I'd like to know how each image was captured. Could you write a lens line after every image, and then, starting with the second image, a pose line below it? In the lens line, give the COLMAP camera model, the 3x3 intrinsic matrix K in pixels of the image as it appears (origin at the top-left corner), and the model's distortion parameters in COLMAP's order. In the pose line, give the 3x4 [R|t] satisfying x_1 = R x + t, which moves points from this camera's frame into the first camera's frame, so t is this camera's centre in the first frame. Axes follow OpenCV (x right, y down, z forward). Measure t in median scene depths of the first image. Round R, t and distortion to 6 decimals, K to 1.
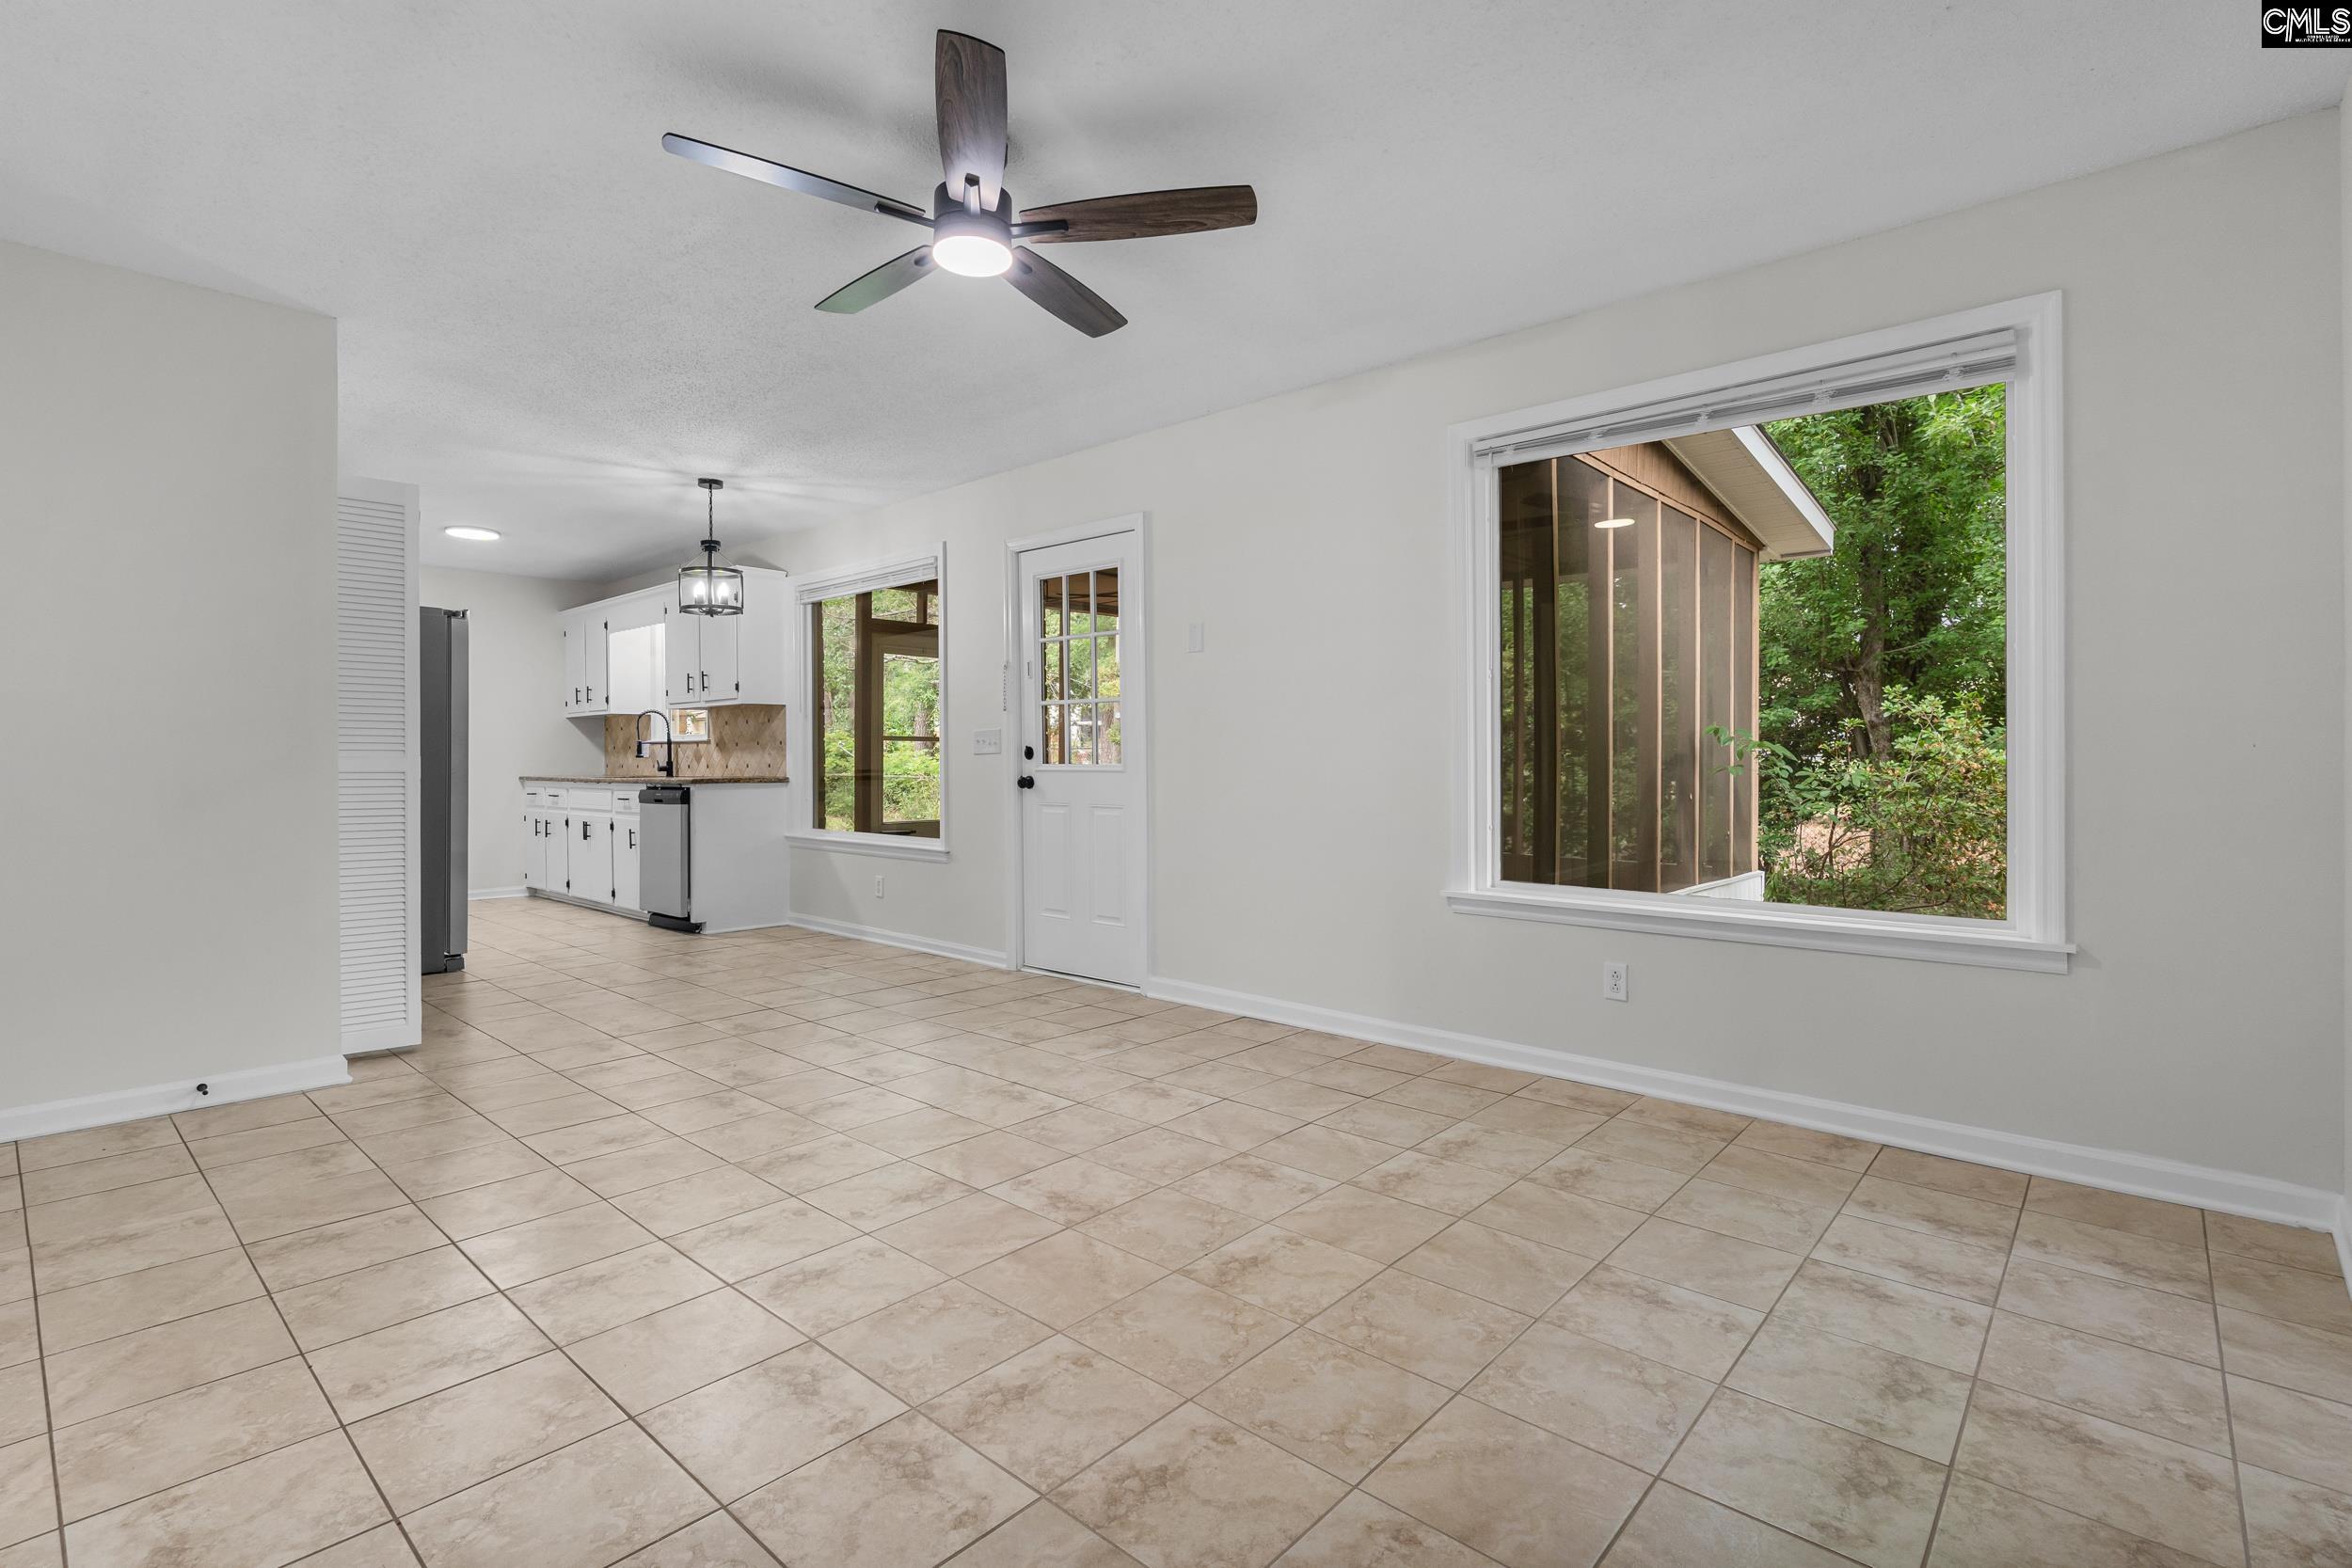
lens RADIAL K [[1110.1, 0, 1151.9], [0, 1110.1, 786.2], [0, 0, 1]] dist [-0.006046, -0.000983]
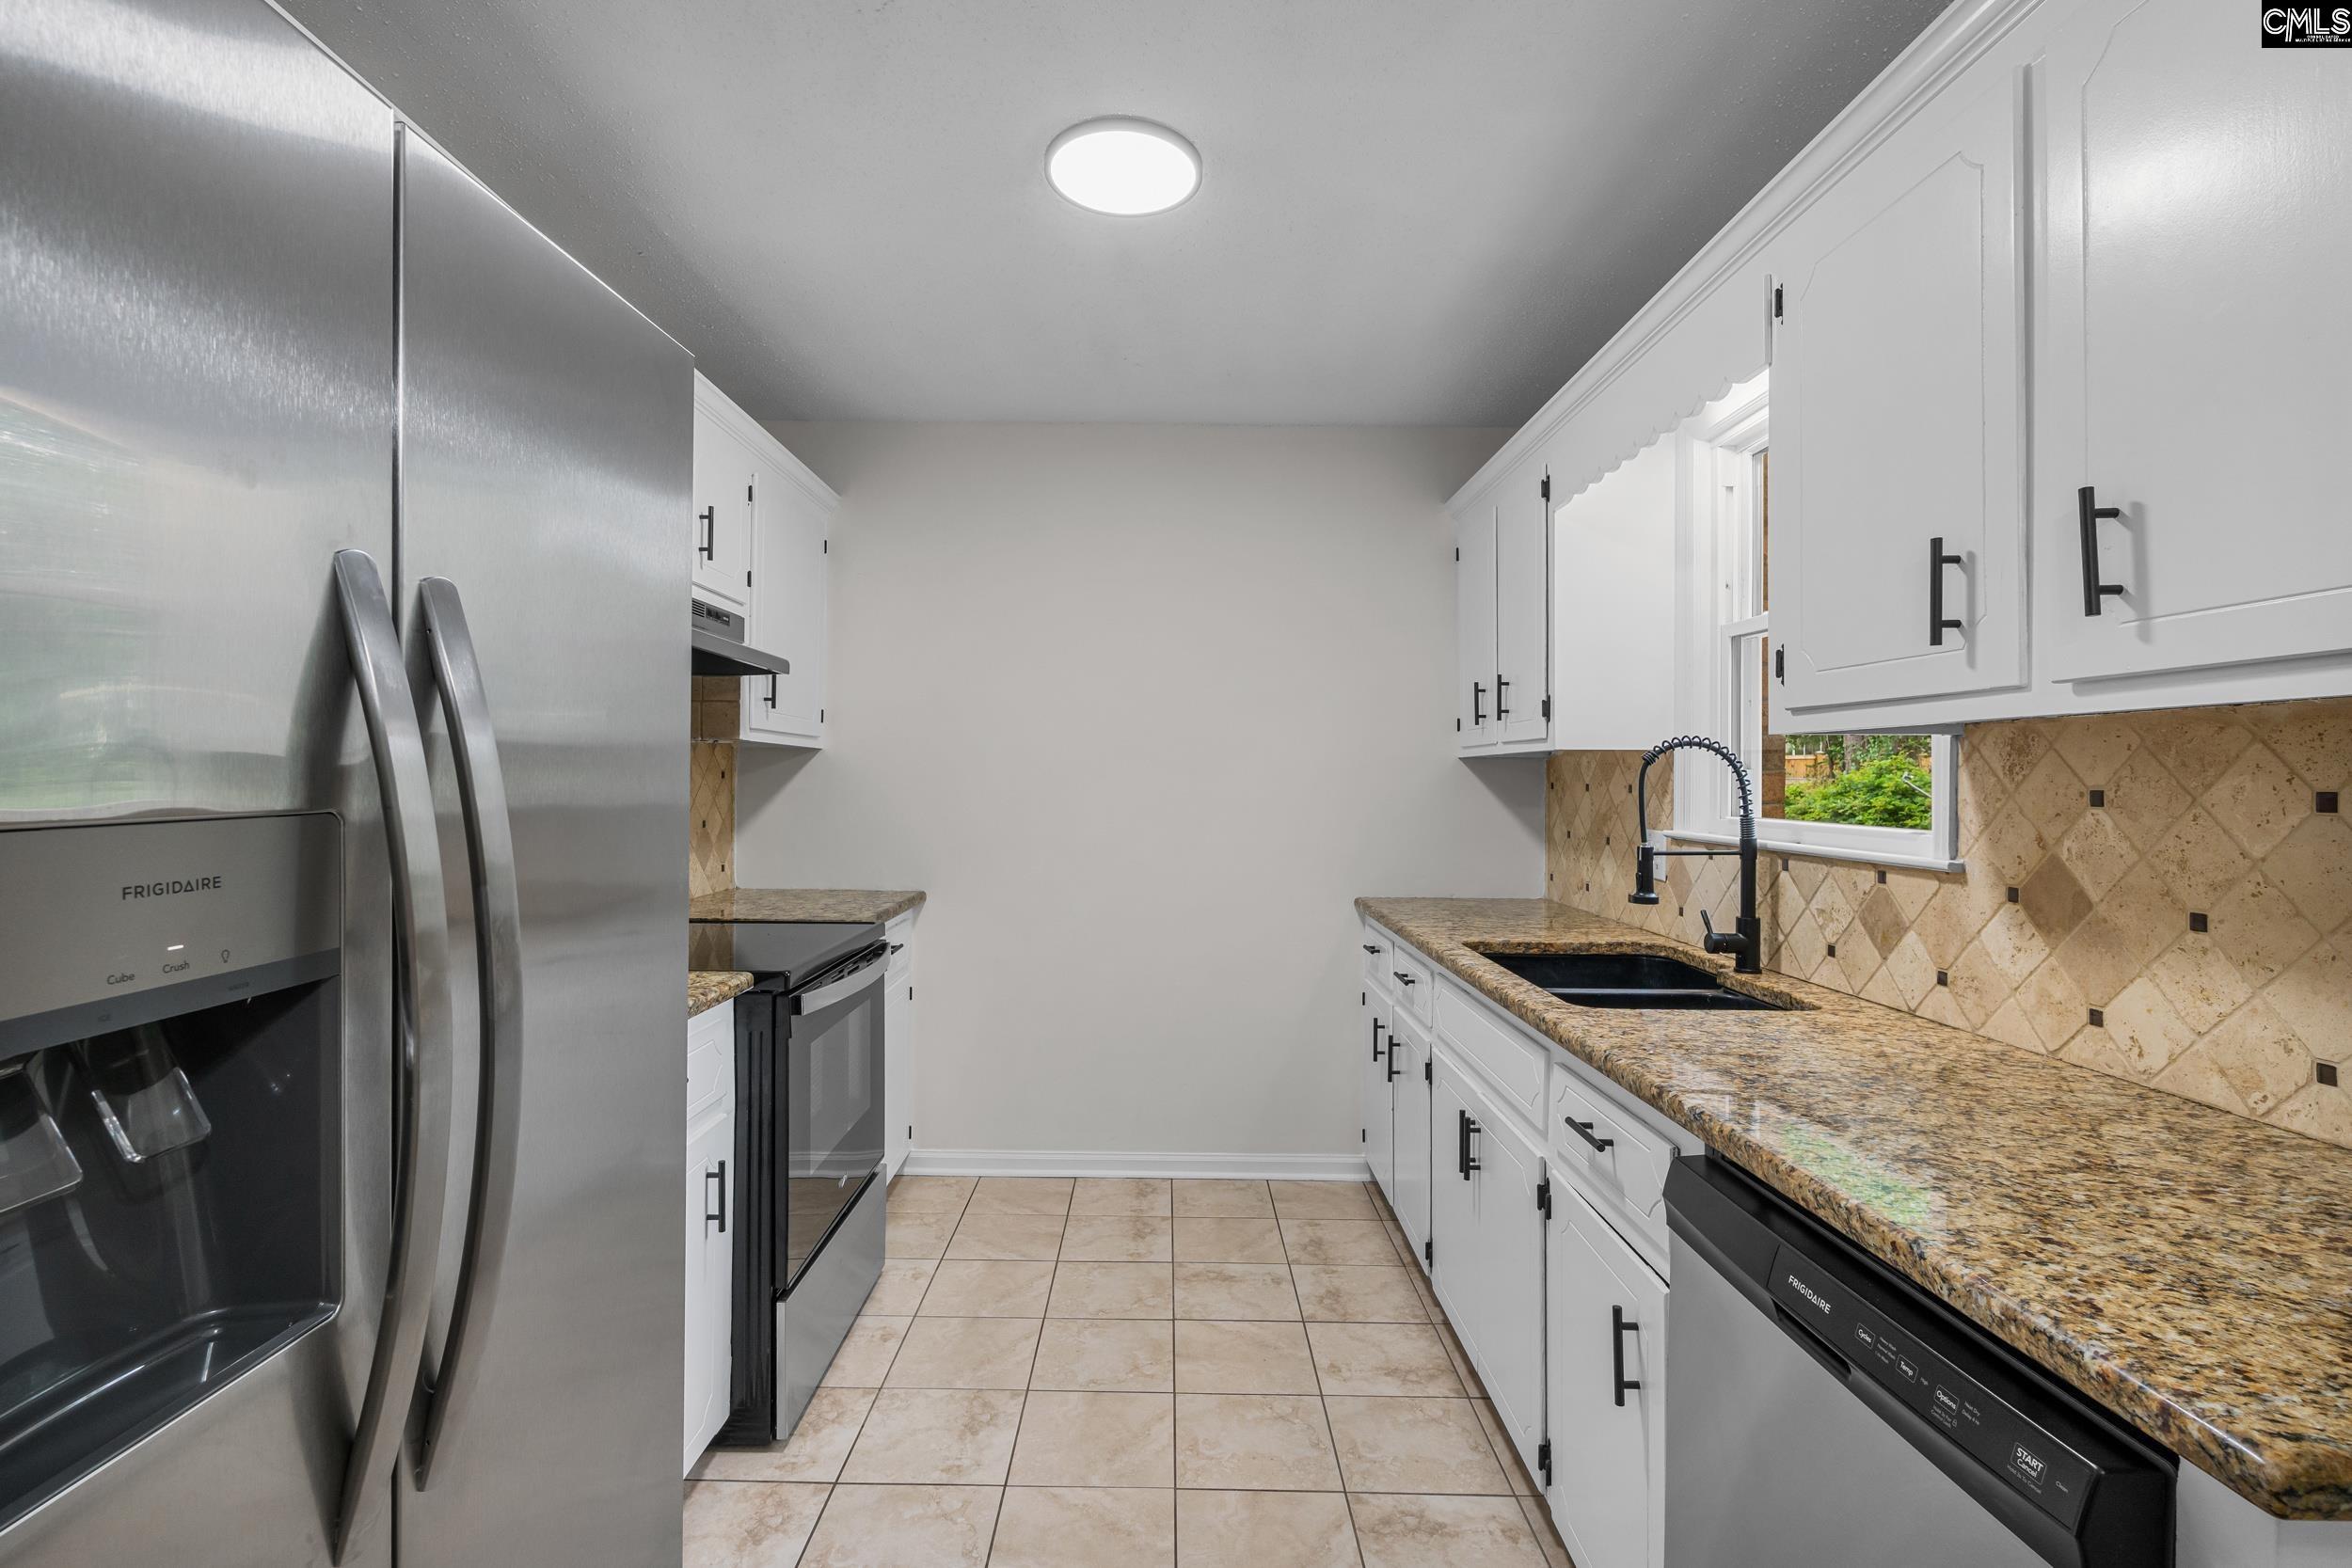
lens RADIAL K [[1110.1, 0, 1151.9], [0, 1110.1, 786.2], [0, 0, 1]] dist [-0.006046, -0.000983]
pose [[0.683114, 0.008764, -0.730260, -0.585659], [-0.014906, 0.999887, -0.001944, -0.093598], [0.730160, 0.012213, 0.683167, 1.221851]]
